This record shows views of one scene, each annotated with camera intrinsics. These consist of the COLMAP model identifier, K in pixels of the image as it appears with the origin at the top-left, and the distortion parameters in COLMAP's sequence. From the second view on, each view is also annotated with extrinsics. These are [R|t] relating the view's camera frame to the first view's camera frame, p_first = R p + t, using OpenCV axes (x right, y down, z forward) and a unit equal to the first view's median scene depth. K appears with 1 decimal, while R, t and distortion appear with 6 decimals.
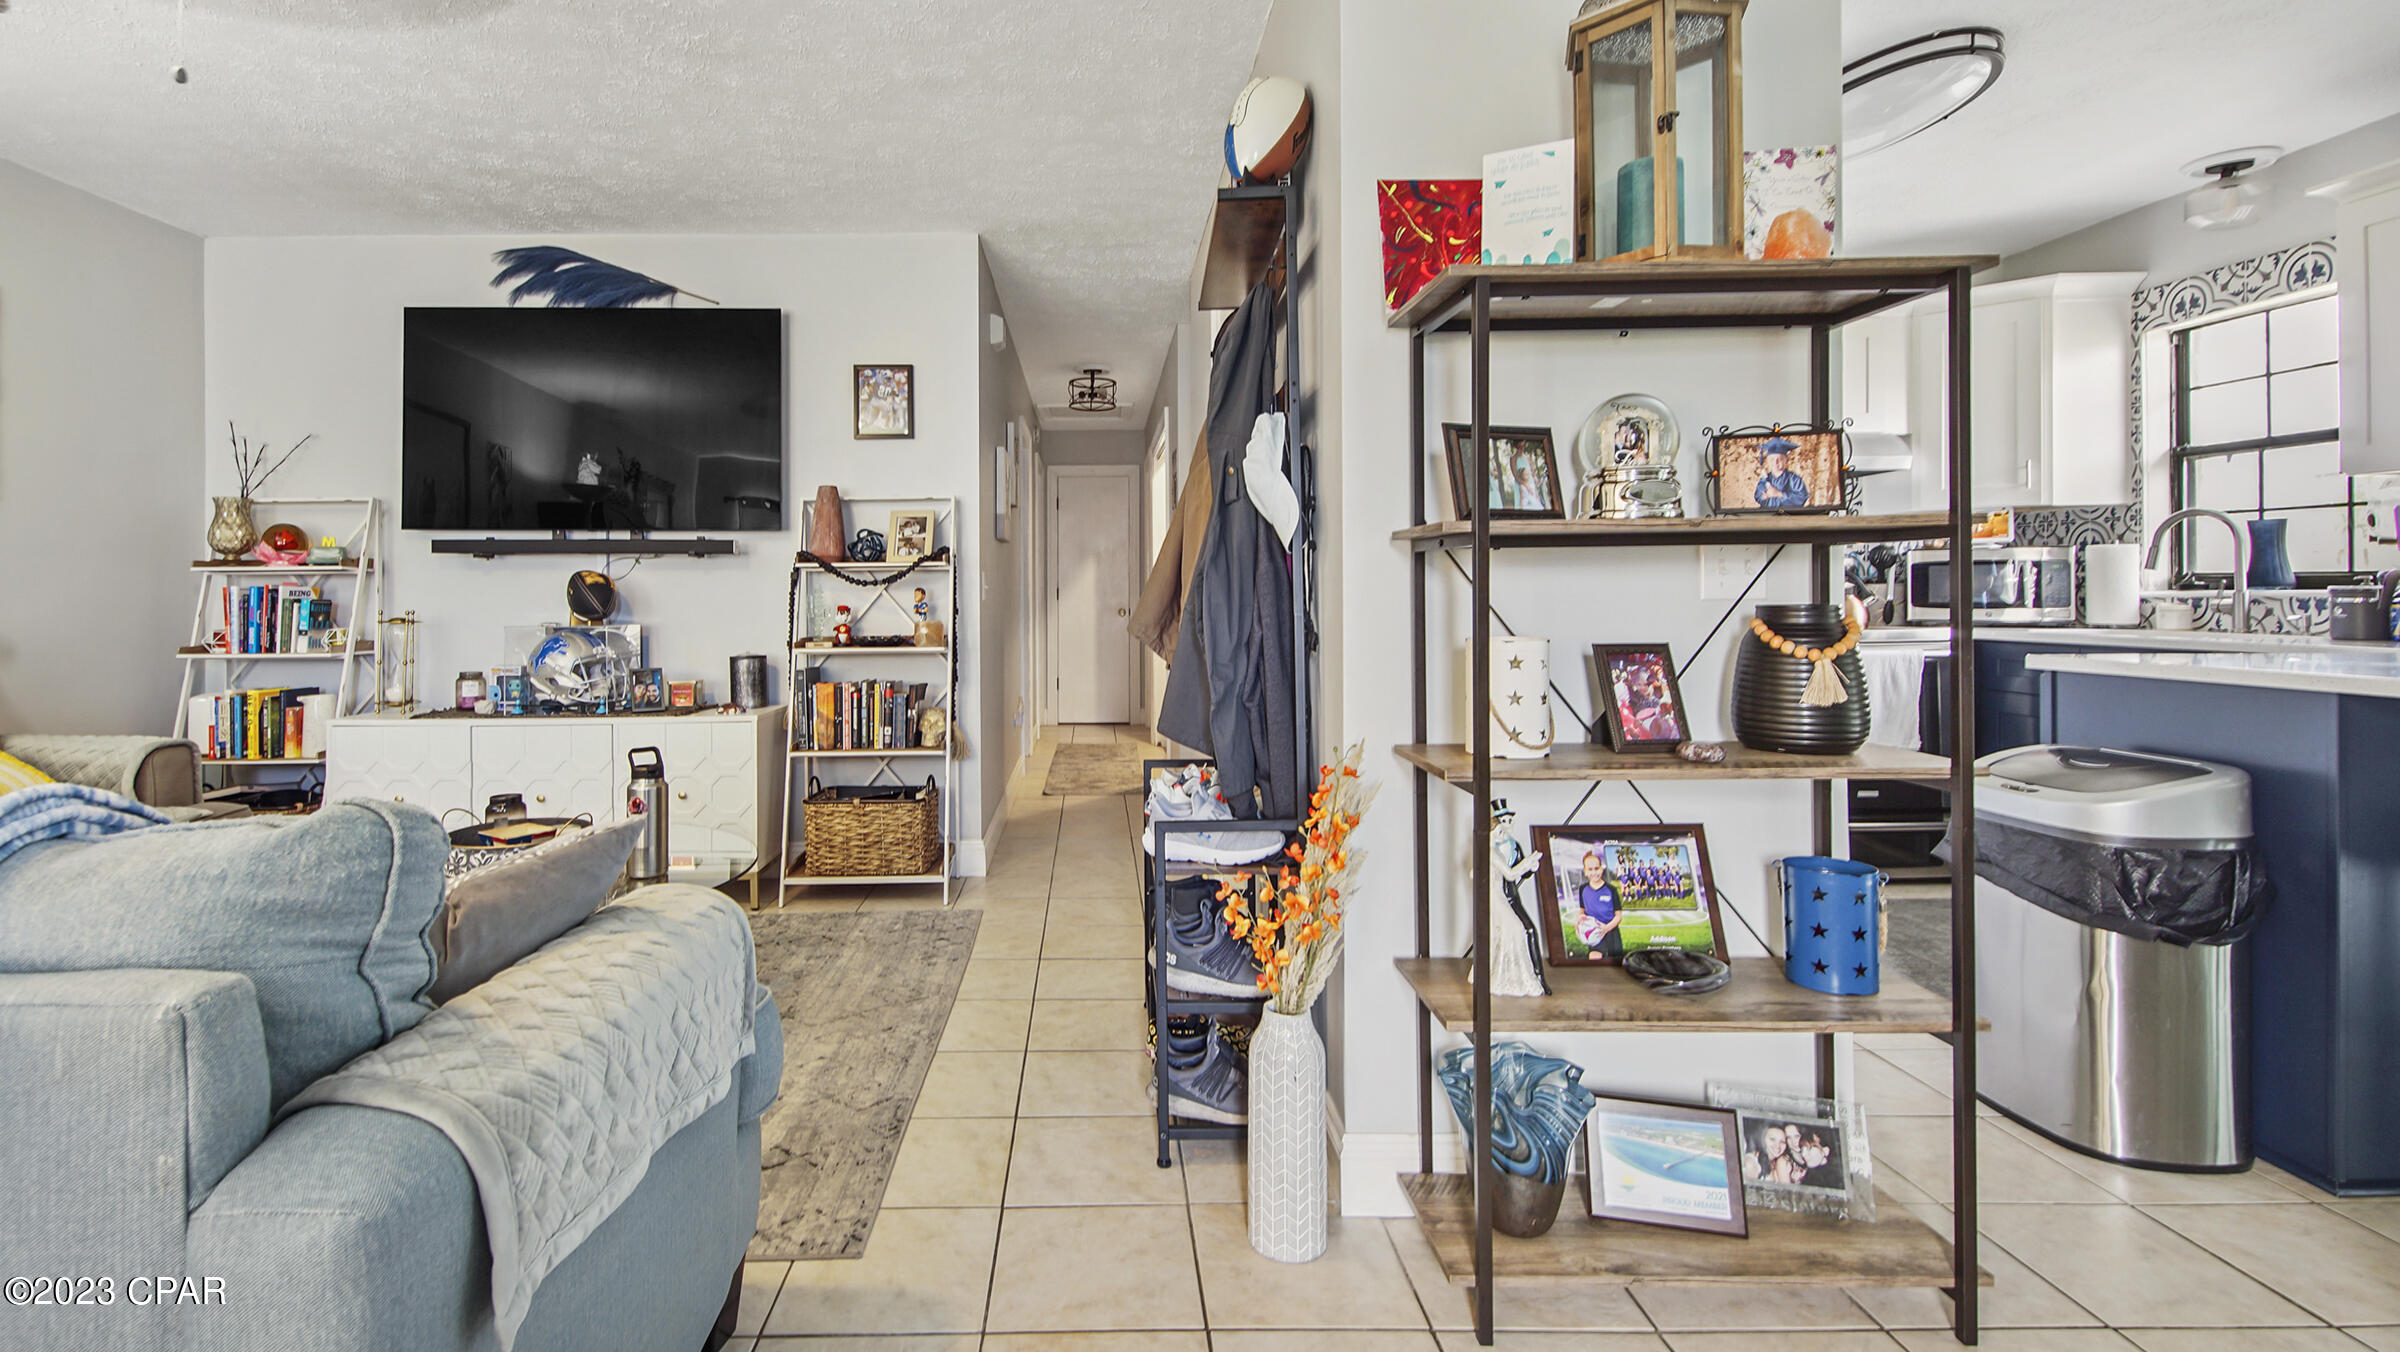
lens RADIAL K [[1076.7, 0, 1096.3], [0, 1076.7, 609.4], [0, 0, 1]] dist [-0.001040, -0.011818]
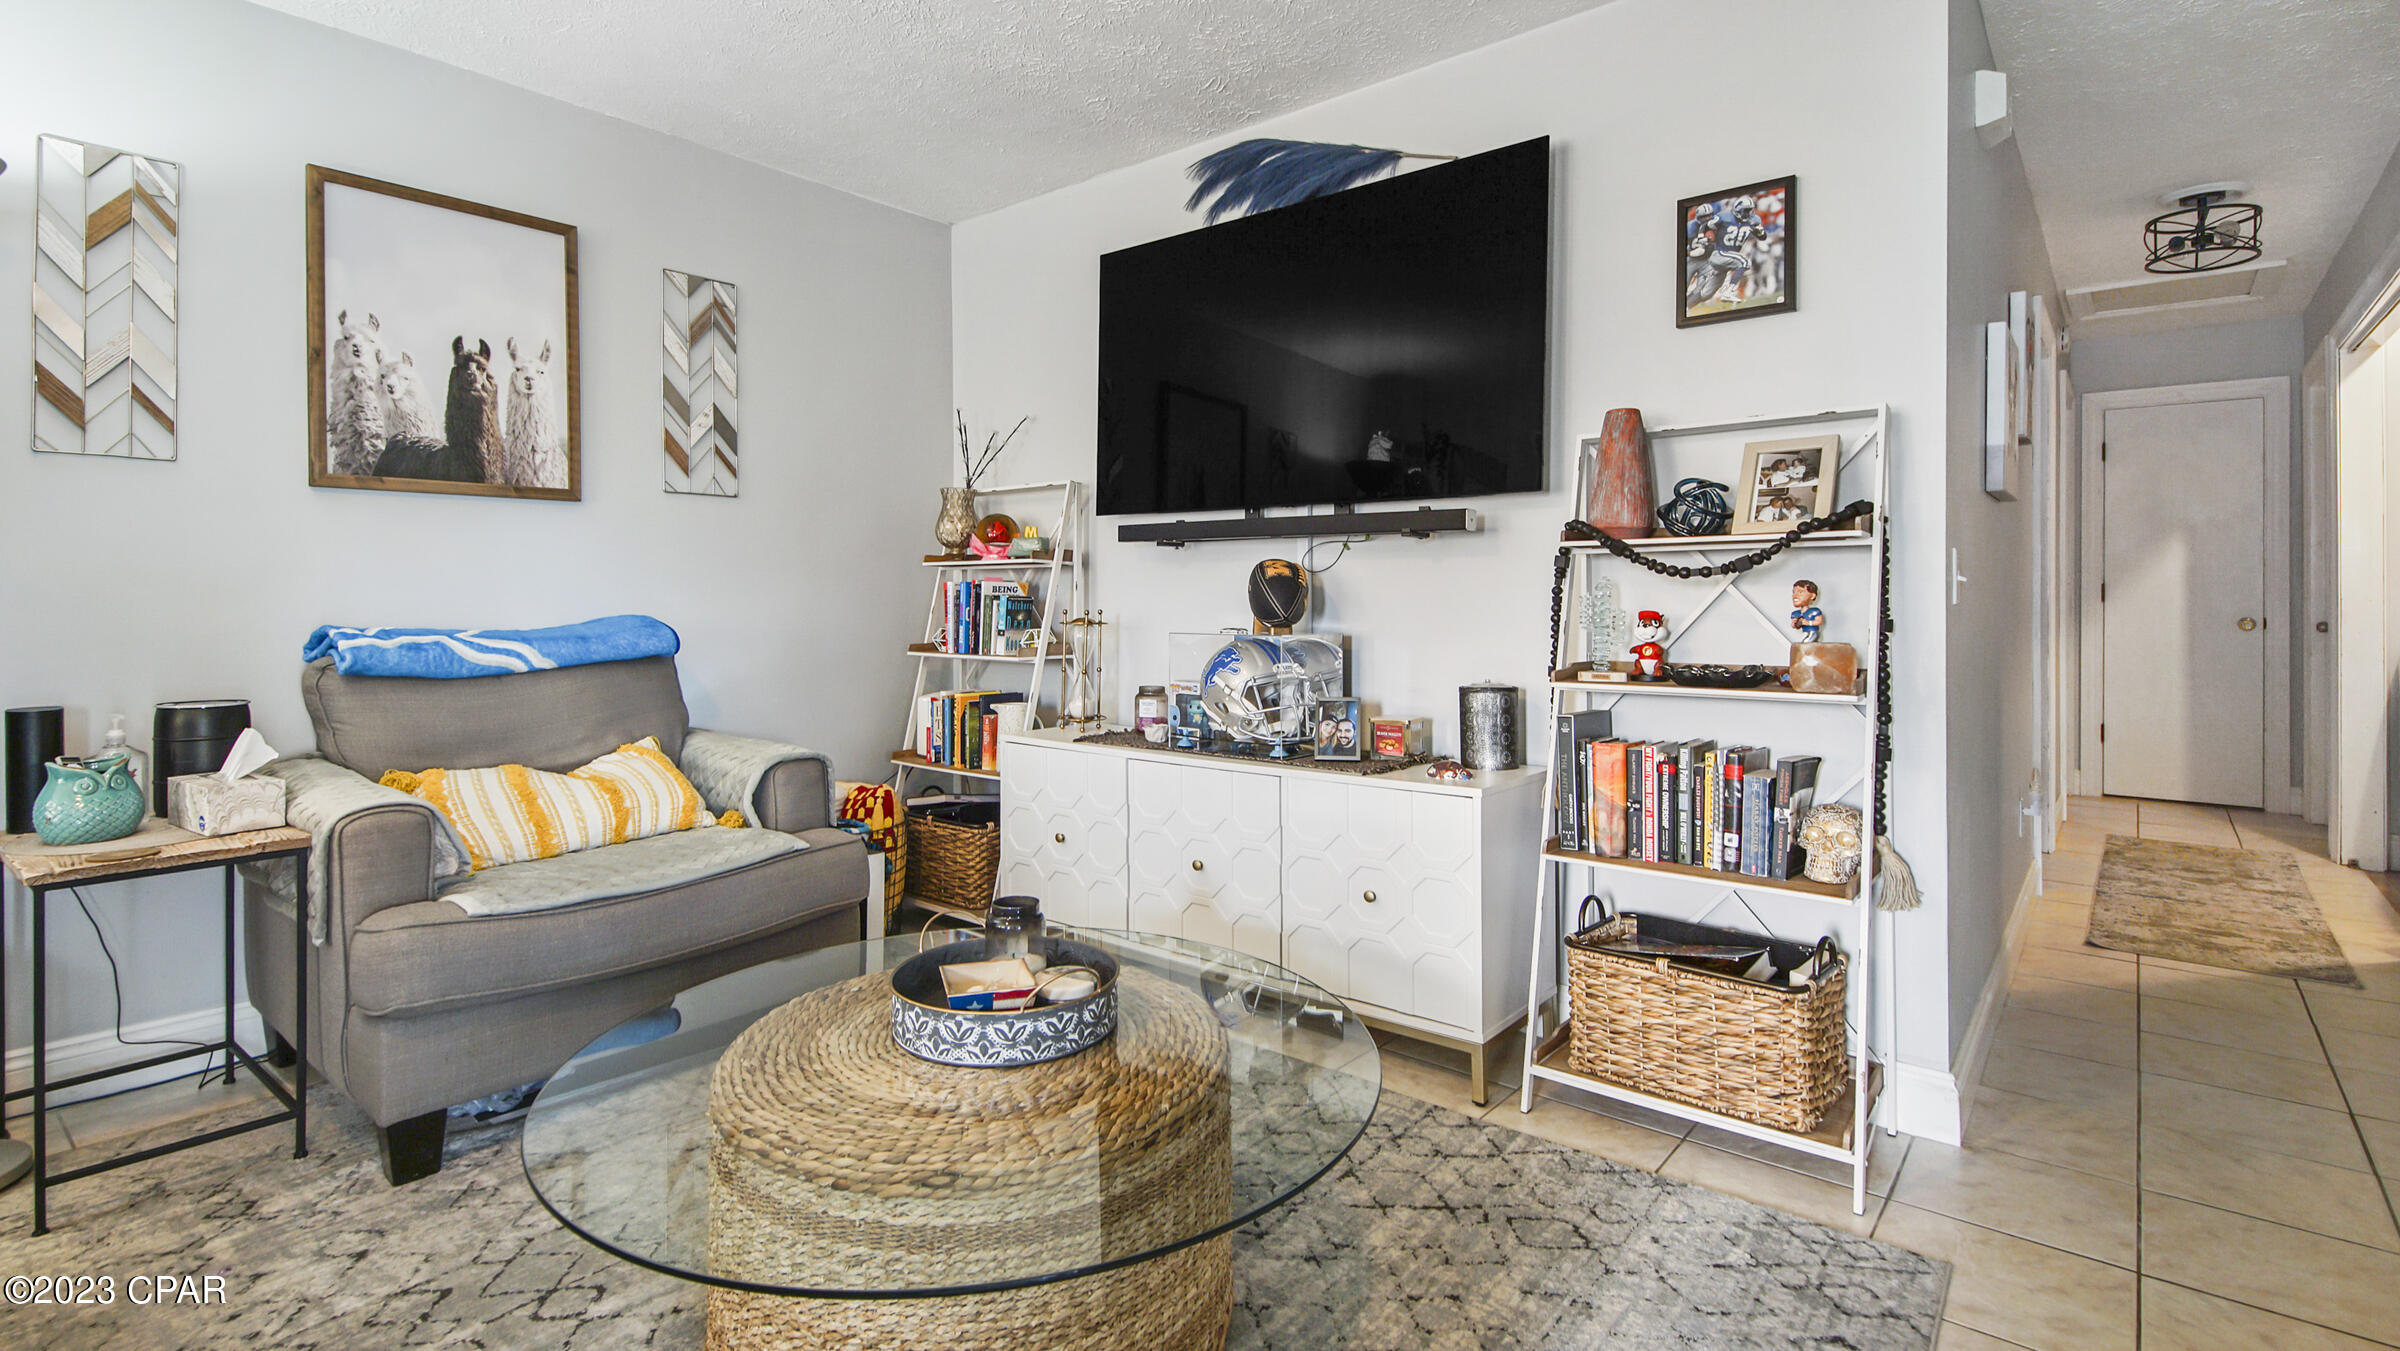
lens RADIAL K [[967.1, 0, 1198.3], [0, 967.1, 596.6], [0, 0, 1]] dist [0.014527, -0.000098]
pose [[0.724064, 0.005807, -0.689708, -0.049809], [-0.012074, 0.999918, -0.004257, -0.006584], [0.689627, 0.011409, 0.724075, 0.459455]]
